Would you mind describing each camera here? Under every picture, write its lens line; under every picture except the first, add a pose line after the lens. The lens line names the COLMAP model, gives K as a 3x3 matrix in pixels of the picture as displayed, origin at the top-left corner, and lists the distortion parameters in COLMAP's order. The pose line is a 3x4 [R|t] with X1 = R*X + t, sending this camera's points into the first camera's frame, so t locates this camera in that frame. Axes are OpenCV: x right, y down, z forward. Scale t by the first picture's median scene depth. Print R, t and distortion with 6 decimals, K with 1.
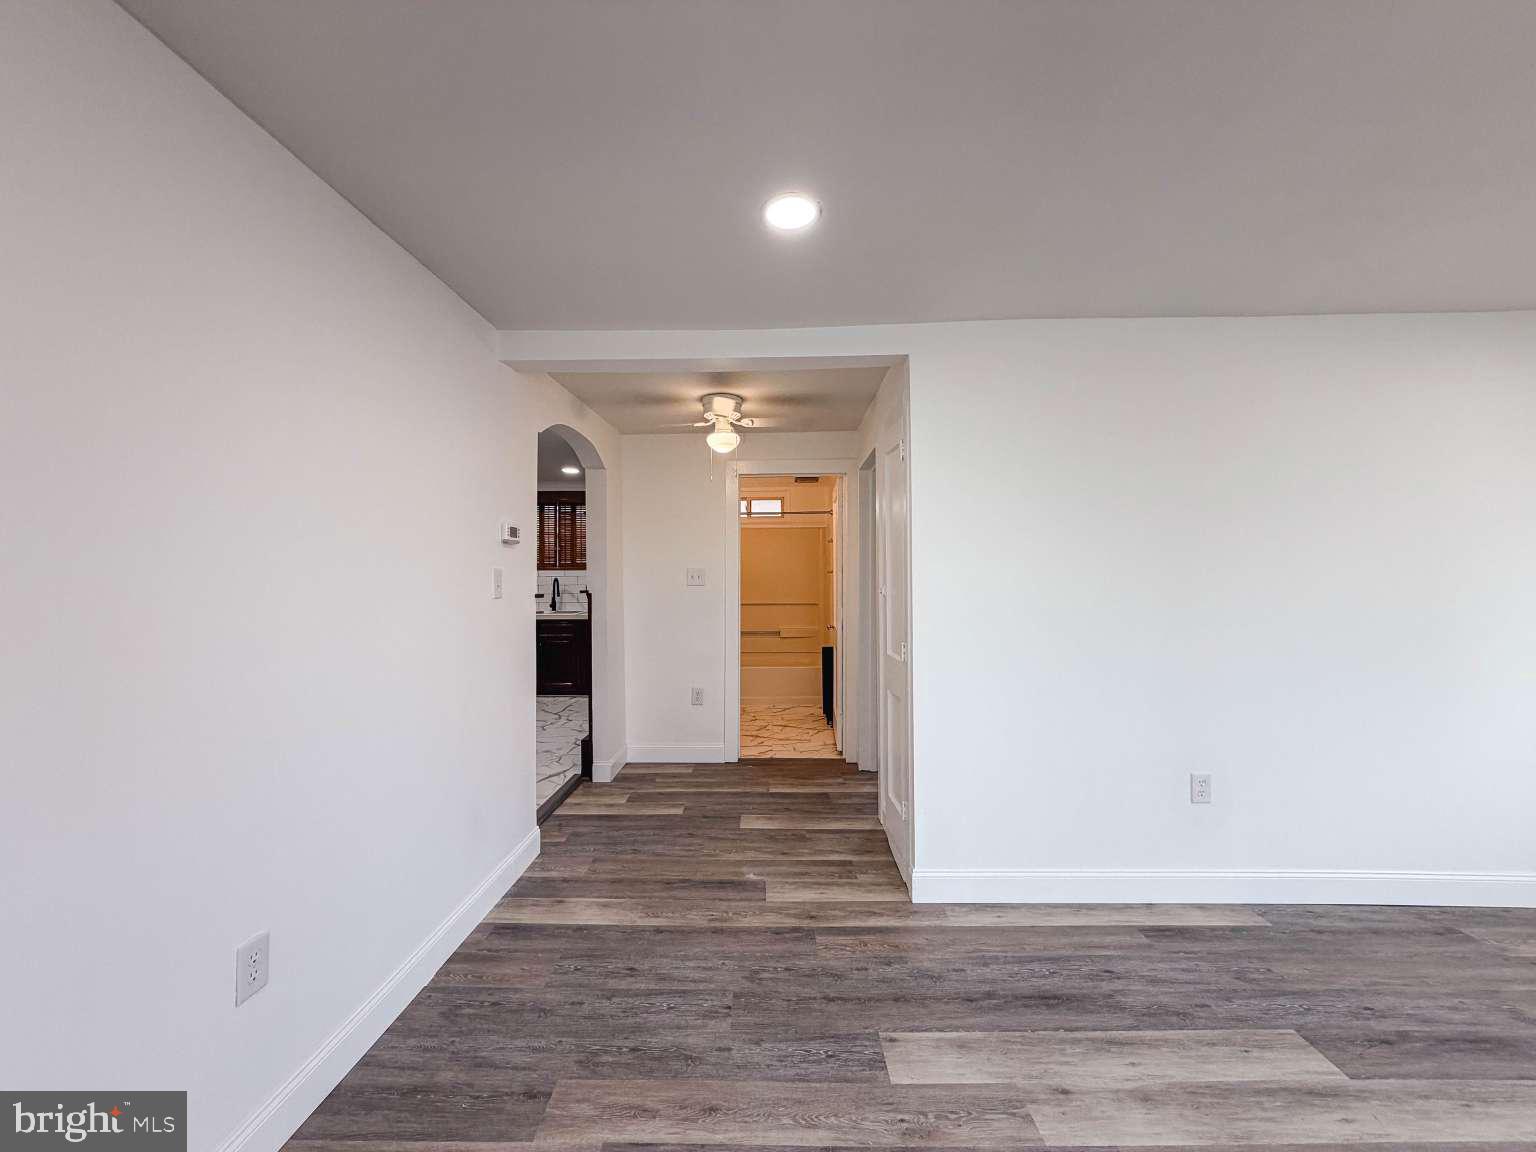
lens RADIAL K [[610.0, 0, 759.3], [0, 610.0, 575.8], [0, 0, 1]] dist [-0.000649, 0.000216]
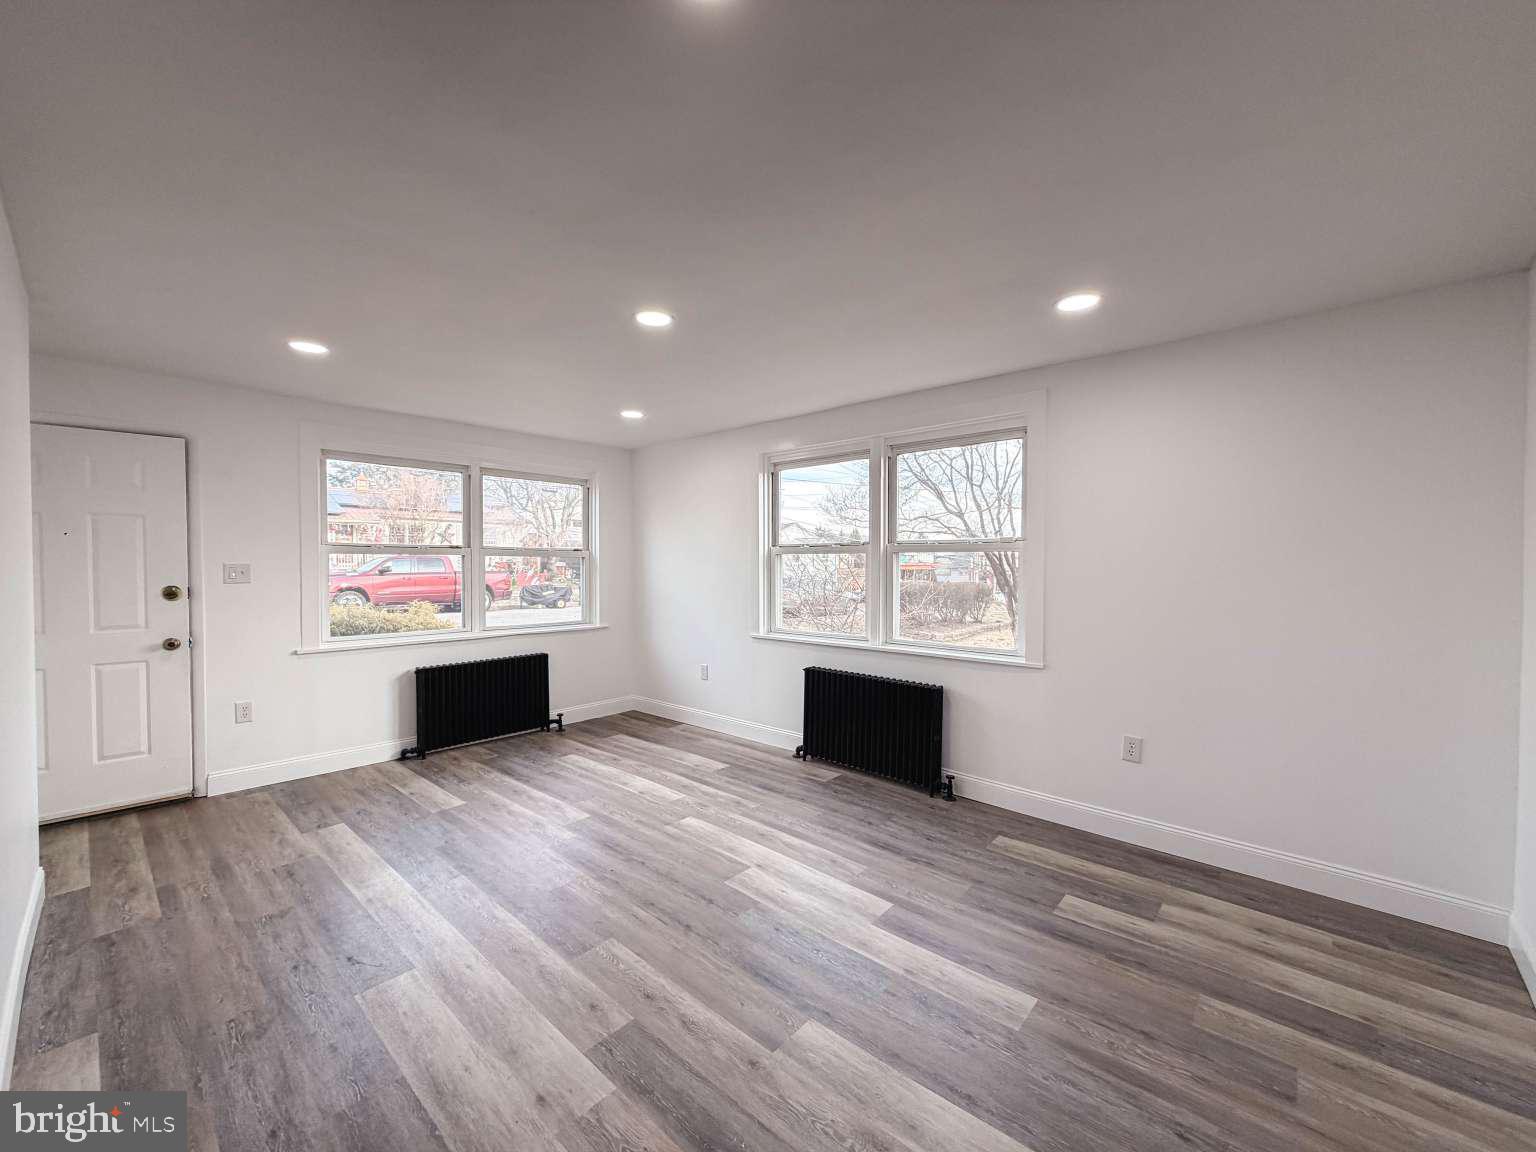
lens RADIAL K [[610.0, 0, 766.9], [0, 610.0, 577.0], [0, 0, 1]] dist [-0.000649, 0.000216]
pose [[-0.753291, -0.009918, 0.657613, -0.347616], [0.006470, 0.999726, 0.022489, -0.003132], [-0.657656, 0.021195, -0.753020, 1.283794]]
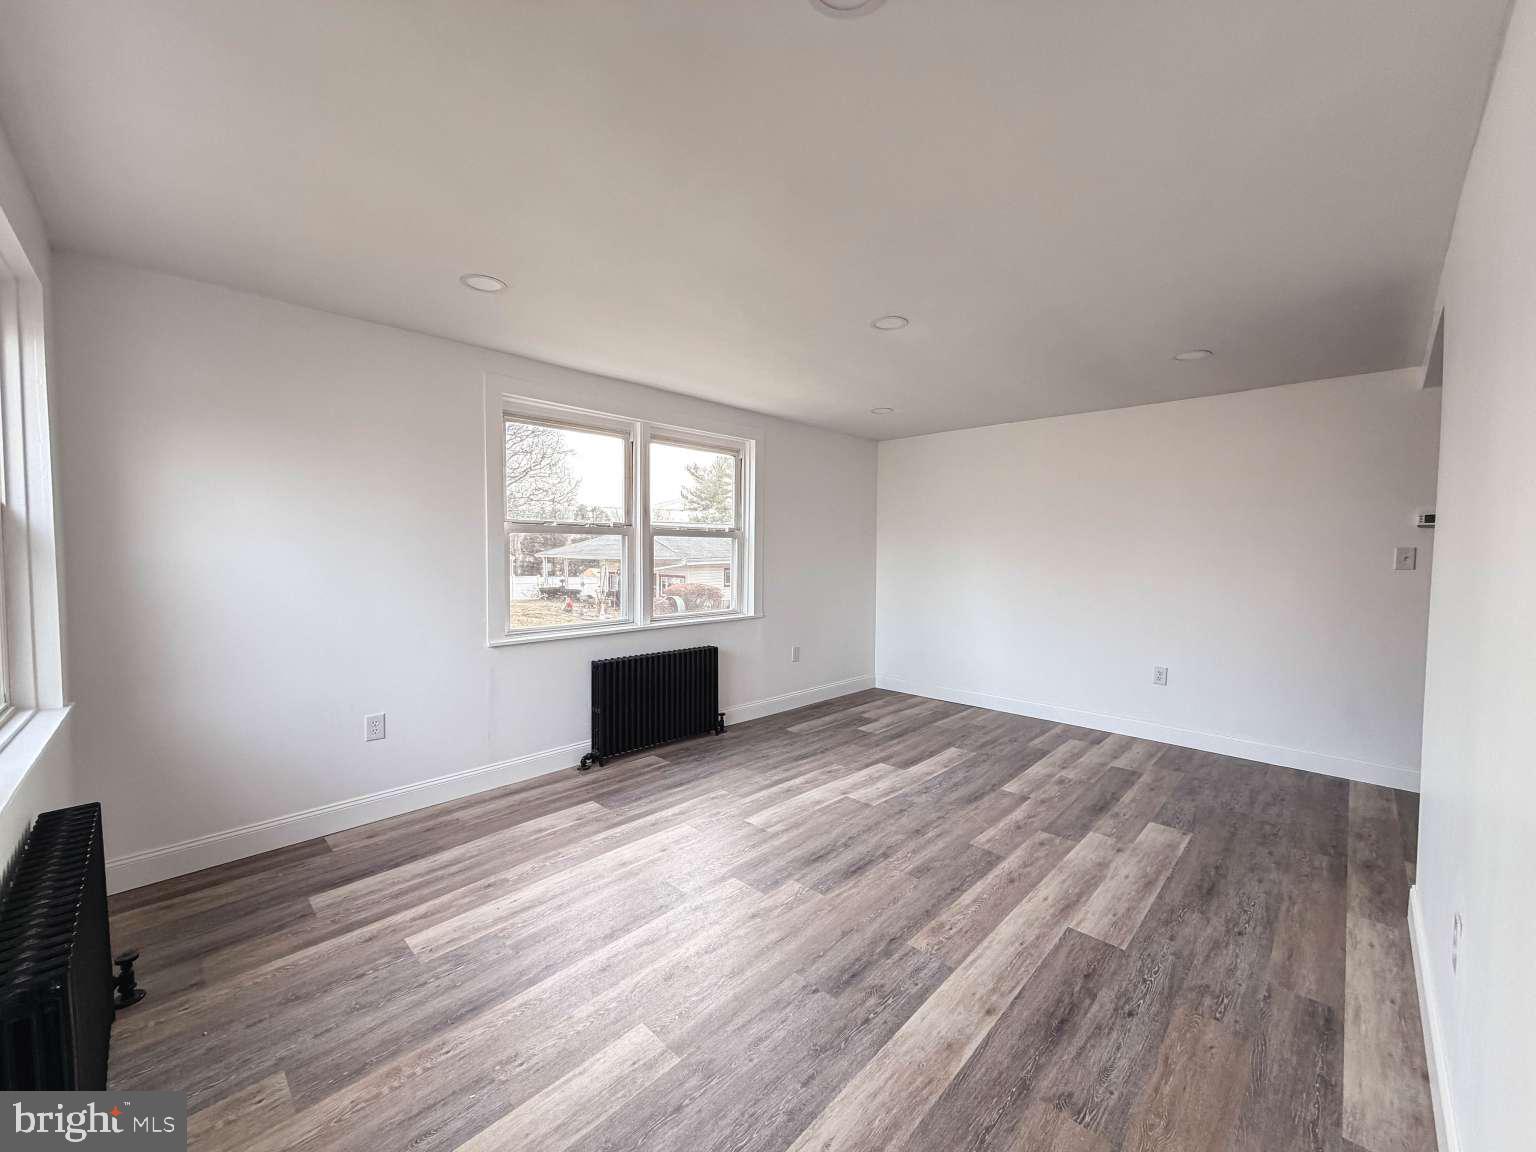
lens RADIAL K [[610.0, 0, 757.5], [0, 610.0, 570.8], [0, 0, 1]] dist [-0.000649, 0.000216]
pose [[-0.696226, 0.026480, -0.717334, 2.111691], [-0.008708, 0.998934, 0.045326, -0.011447], [0.717770, 0.037804, -0.695253, 1.247744]]
